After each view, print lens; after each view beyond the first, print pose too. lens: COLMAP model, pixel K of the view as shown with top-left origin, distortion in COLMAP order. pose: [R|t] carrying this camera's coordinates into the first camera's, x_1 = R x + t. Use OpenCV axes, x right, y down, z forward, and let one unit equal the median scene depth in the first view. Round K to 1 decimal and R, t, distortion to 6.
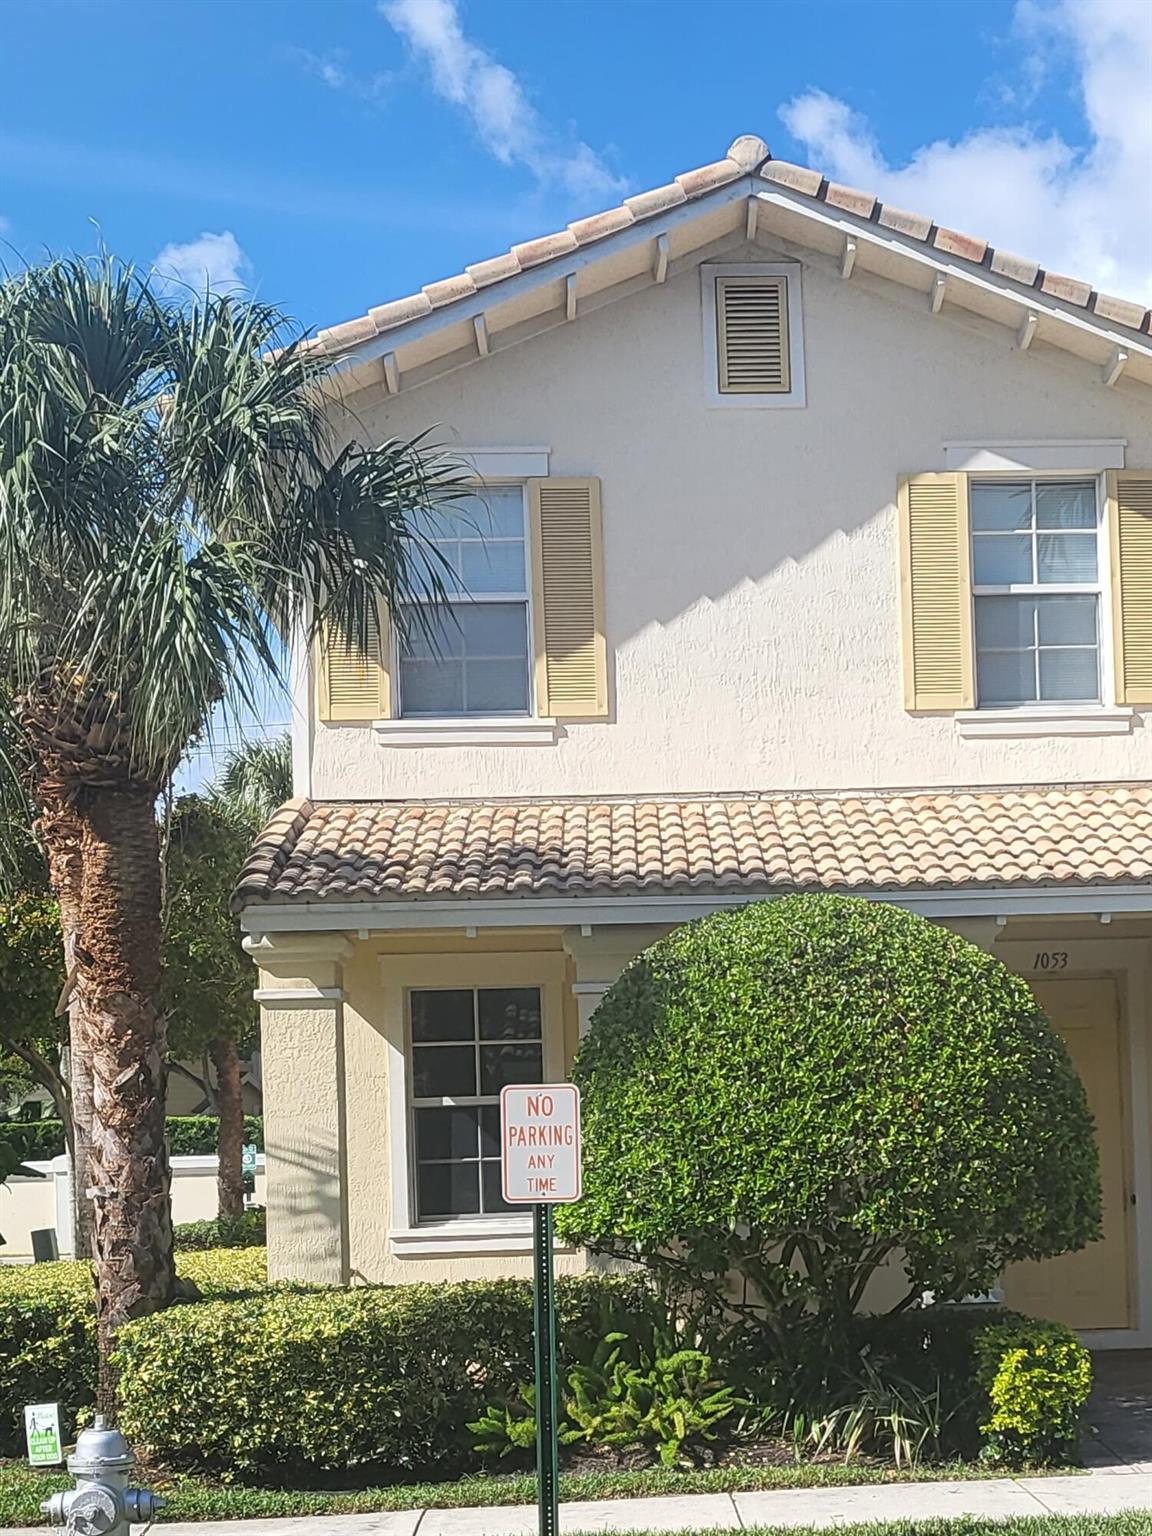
lens RADIAL K [[1327.9, 0, 575.8], [0, 1327.9, 721.9], [0, 0, 1]] dist [-0.001050, -0.005763]
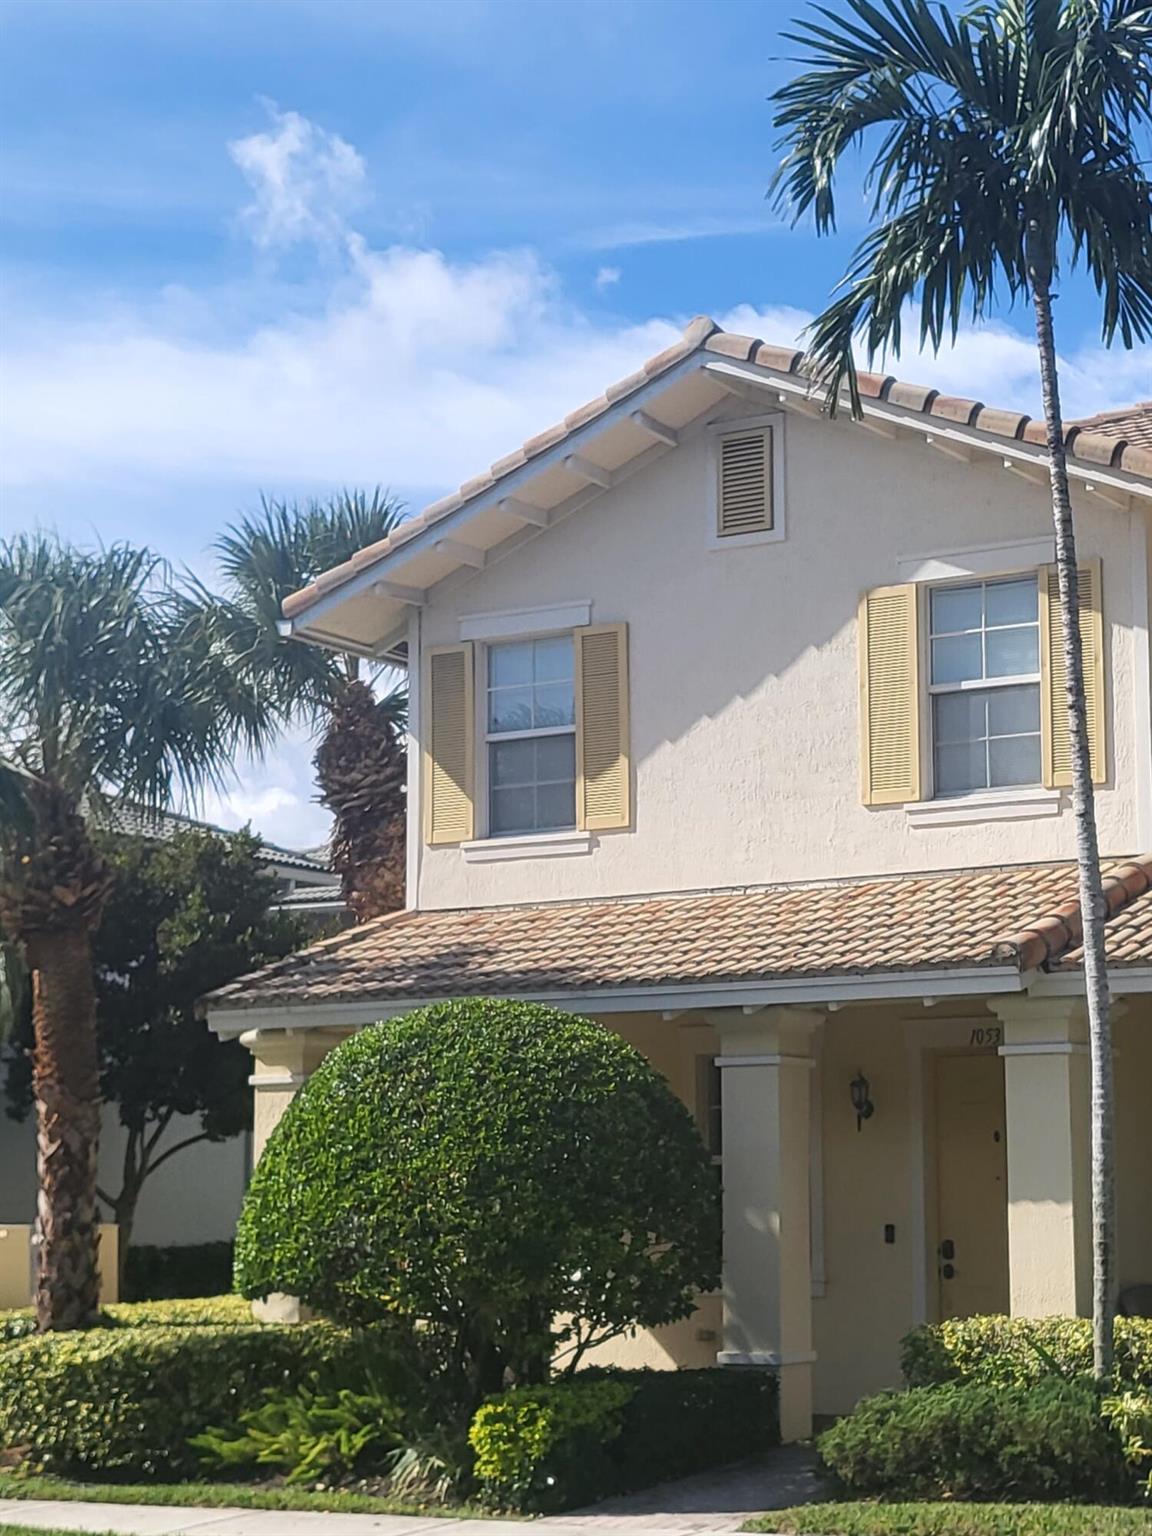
lens RADIAL K [[1160.6, 0, 576.0], [0, 1160.6, 768.0], [0, 0, 1]] dist [0.009307, -0.027416]
pose [[0.960973, -0.081794, -0.264274, 0.270880], [0.070515, 0.996159, -0.051903, -0.006681], [0.267505, 0.031242, 0.963050, 0.014232]]
